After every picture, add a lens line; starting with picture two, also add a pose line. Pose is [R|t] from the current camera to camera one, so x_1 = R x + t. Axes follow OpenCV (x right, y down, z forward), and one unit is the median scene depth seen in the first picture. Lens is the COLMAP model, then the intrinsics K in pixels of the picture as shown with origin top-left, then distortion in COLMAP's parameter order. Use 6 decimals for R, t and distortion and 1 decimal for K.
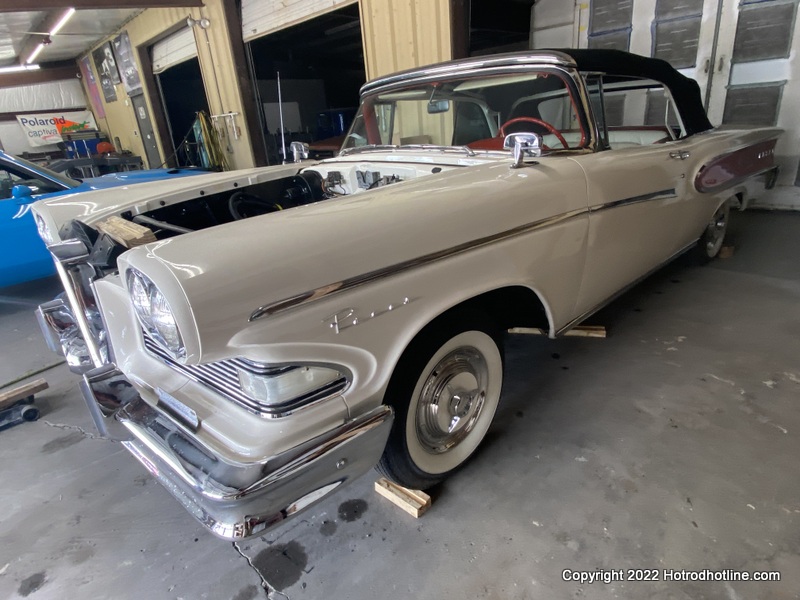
lens RADIAL K [[454.2, 0, 399.0], [0, 454.2, 304.4], [0, 0, 1]] dist [-0.021037, 0.000848]
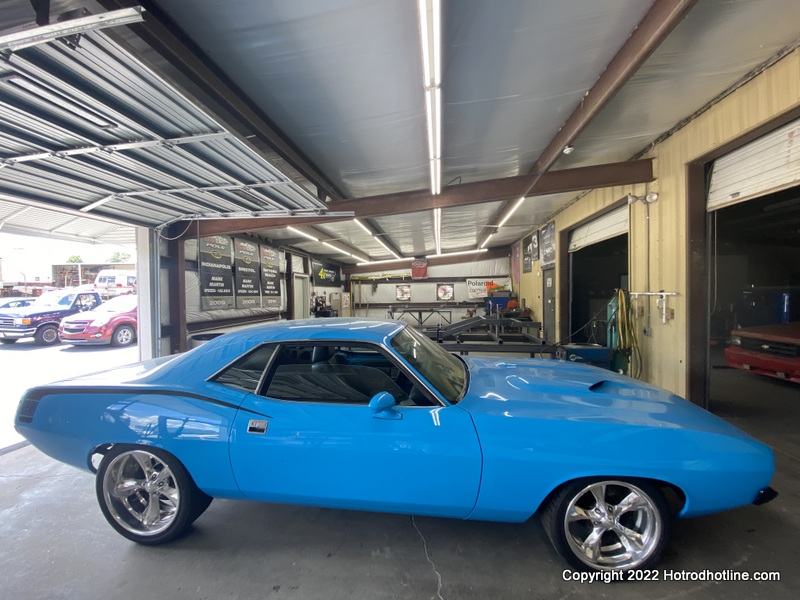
lens RADIAL K [[320.2, 0, 392.6], [0, 320.2, 301.9], [0, 0, 1]] dist [-0.014437, -0.000310]
pose [[0.605798, 0.088642, -0.790665, -0.147528], [-0.337473, 0.928576, -0.154465, -0.105913], [0.720500, 0.360403, 0.592444, 0.214913]]
